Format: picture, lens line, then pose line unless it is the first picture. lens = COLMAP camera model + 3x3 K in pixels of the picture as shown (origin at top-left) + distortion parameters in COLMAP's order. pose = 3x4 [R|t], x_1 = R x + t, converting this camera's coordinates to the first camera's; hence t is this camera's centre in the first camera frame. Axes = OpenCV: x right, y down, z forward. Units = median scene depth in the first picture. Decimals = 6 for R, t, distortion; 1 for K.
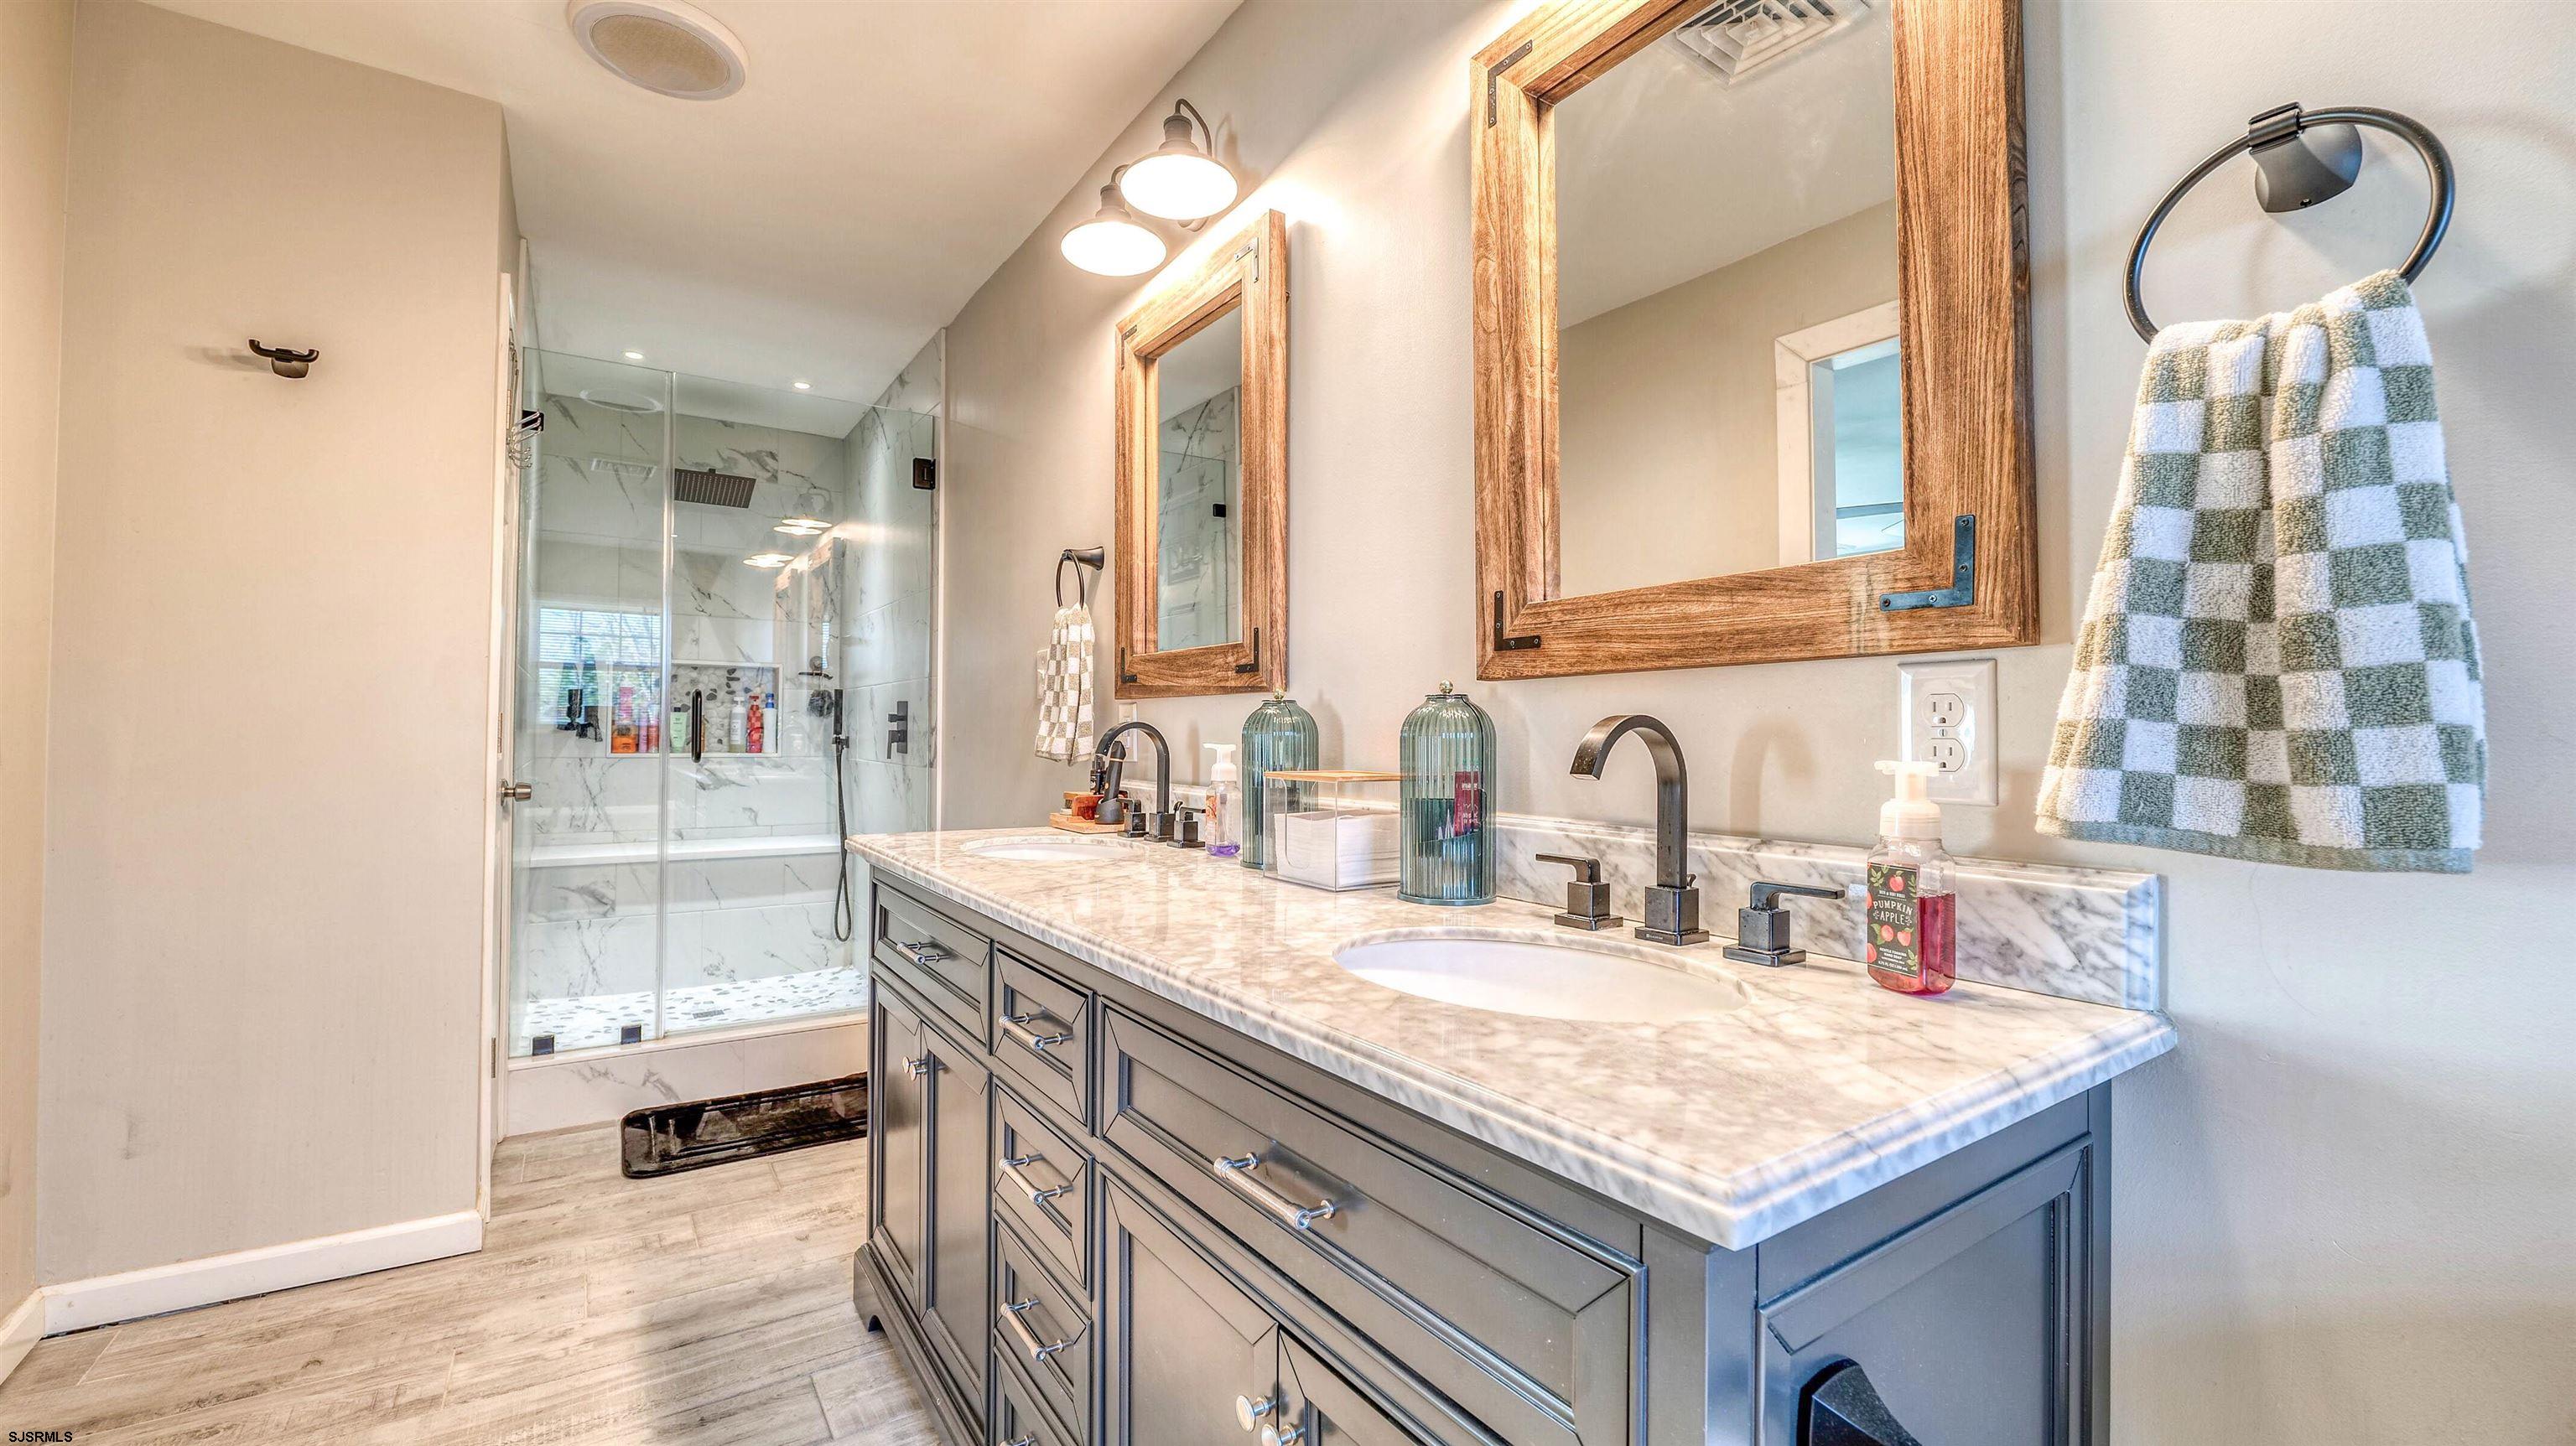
lens RADIAL K [[1045.5, 0, 1275.2], [0, 1045.5, 718.0], [0, 0, 1]] dist [-0.014075, 0.001034]
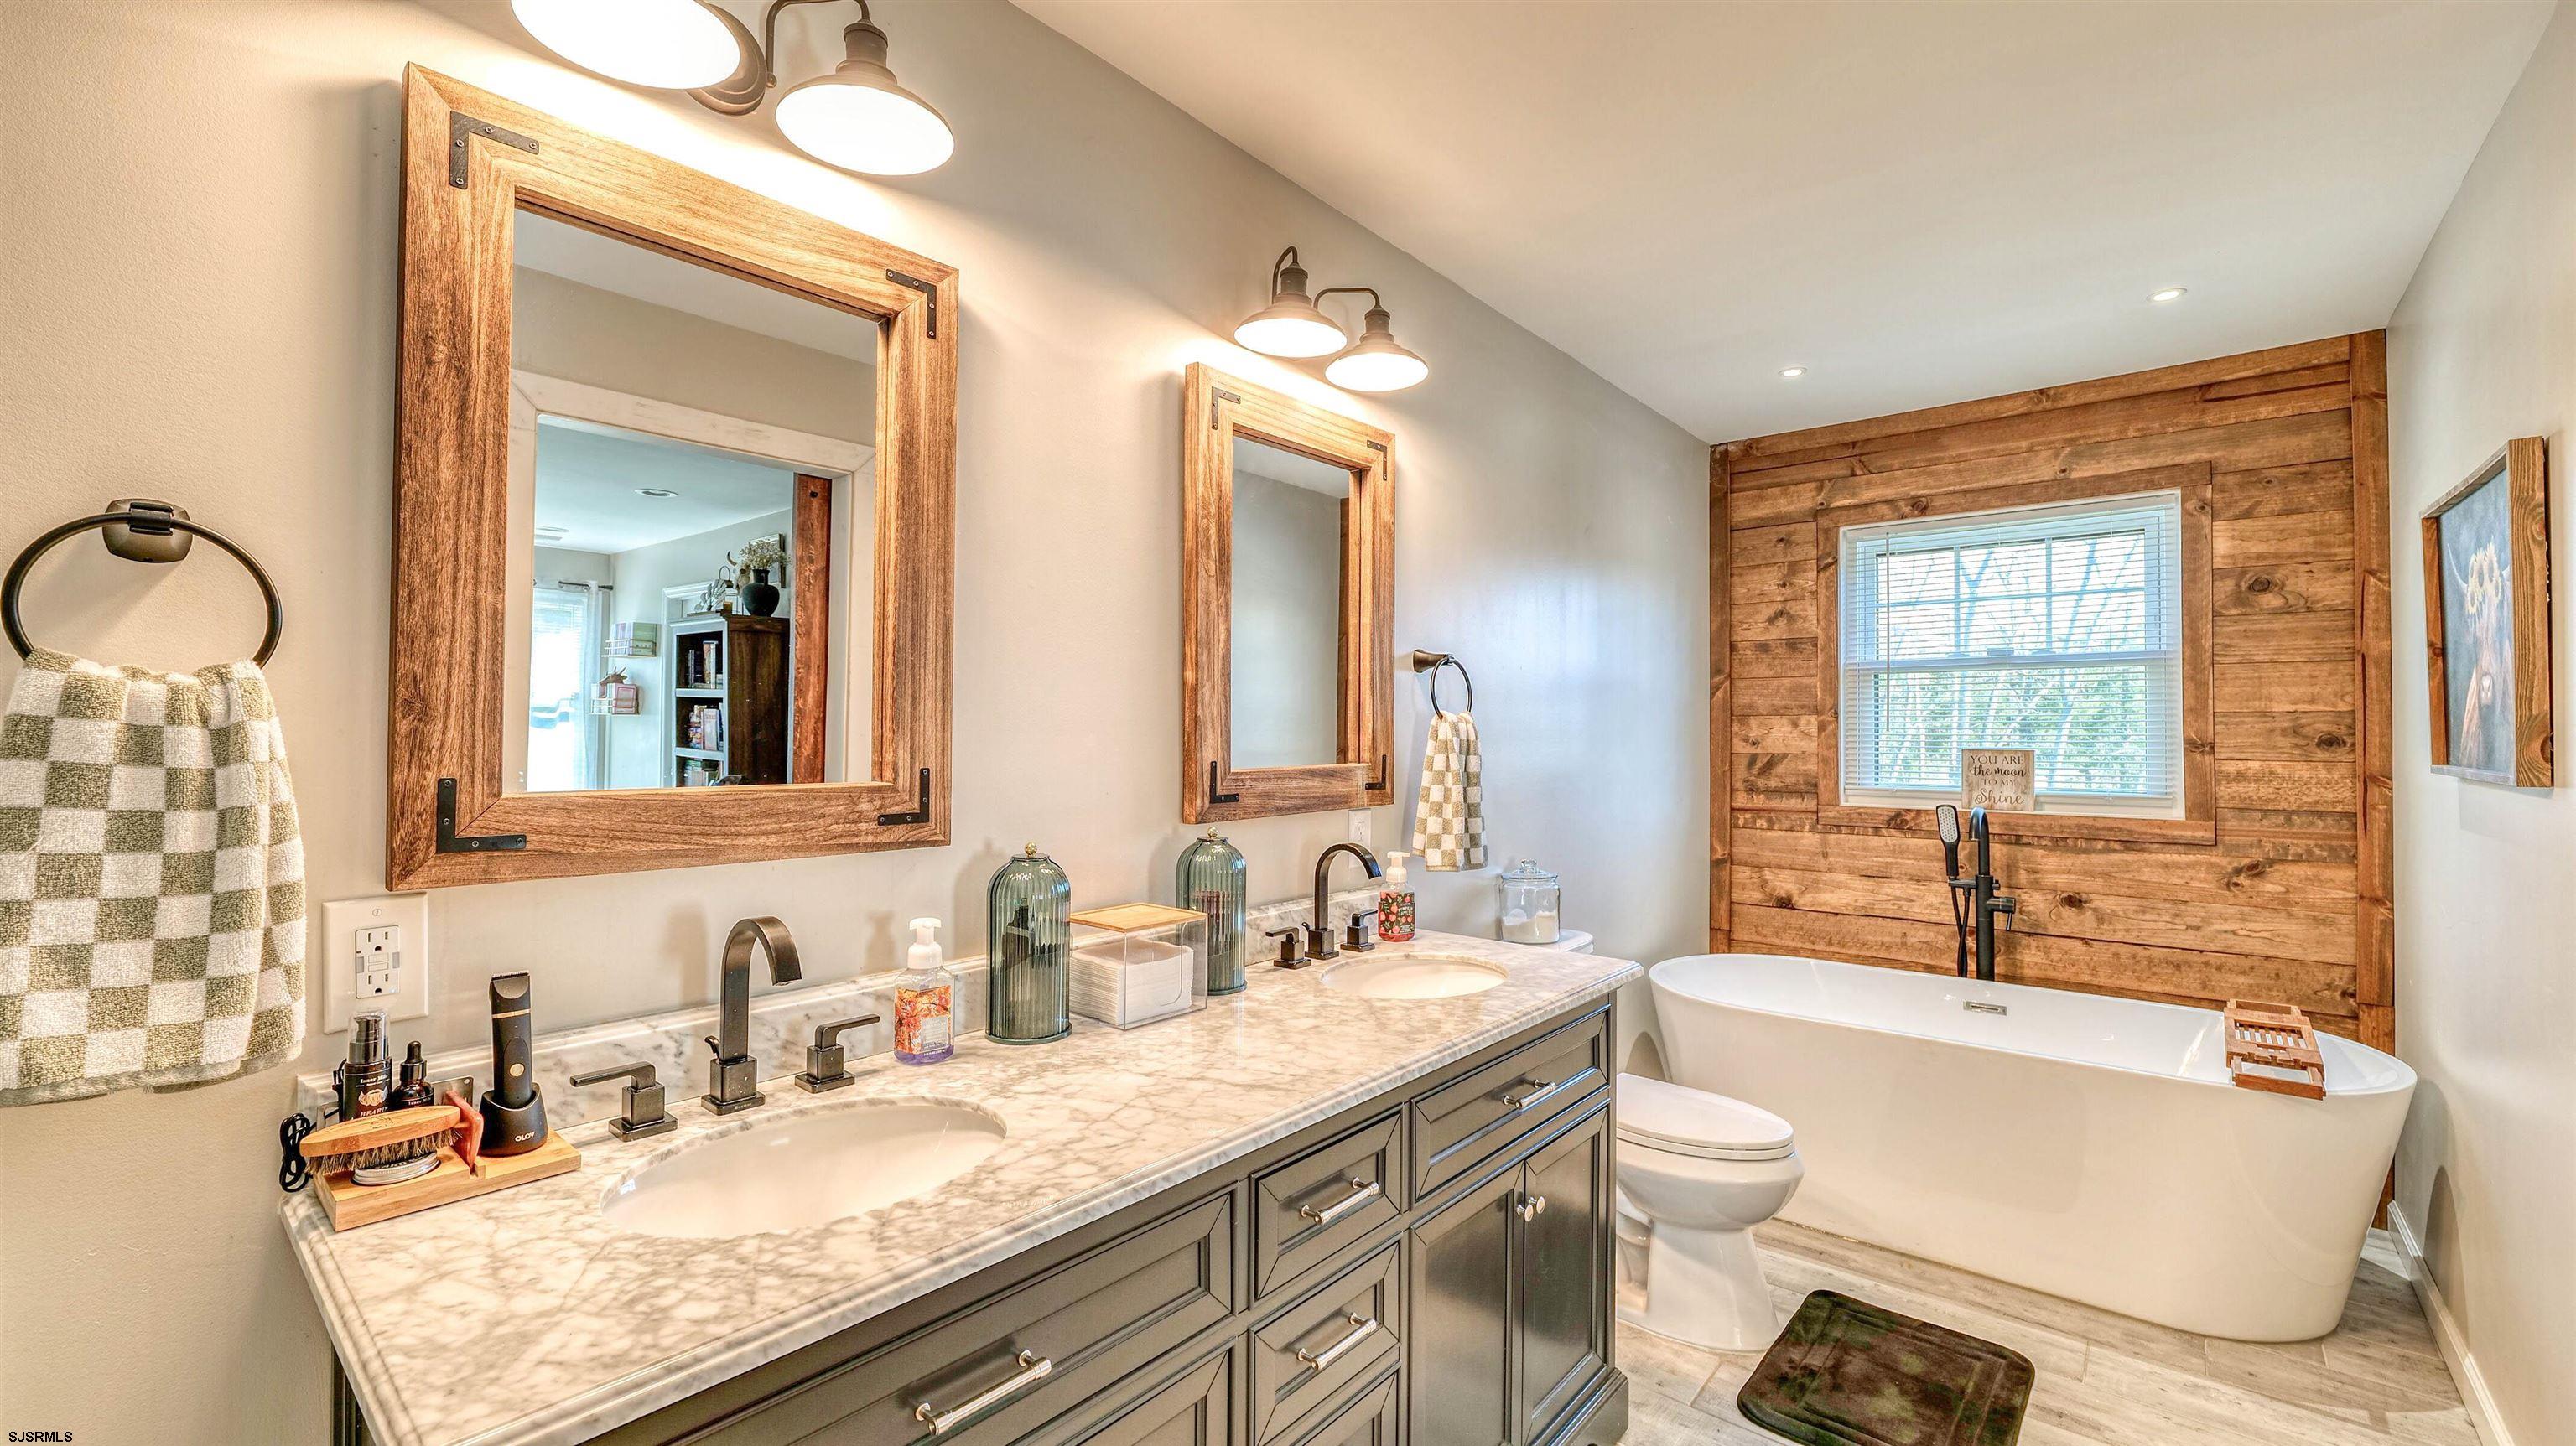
lens RADIAL K [[1045.5, 0, 1275.2], [0, 1045.5, 718.0], [0, 0, 1]] dist [-0.014075, 0.001034]
pose [[-0.264223, 0.012080, 0.964386, -1.193041], [-0.016845, 0.999711, -0.017138, -0.159034], [-0.964315, -0.020773, -0.263943, 1.308838]]
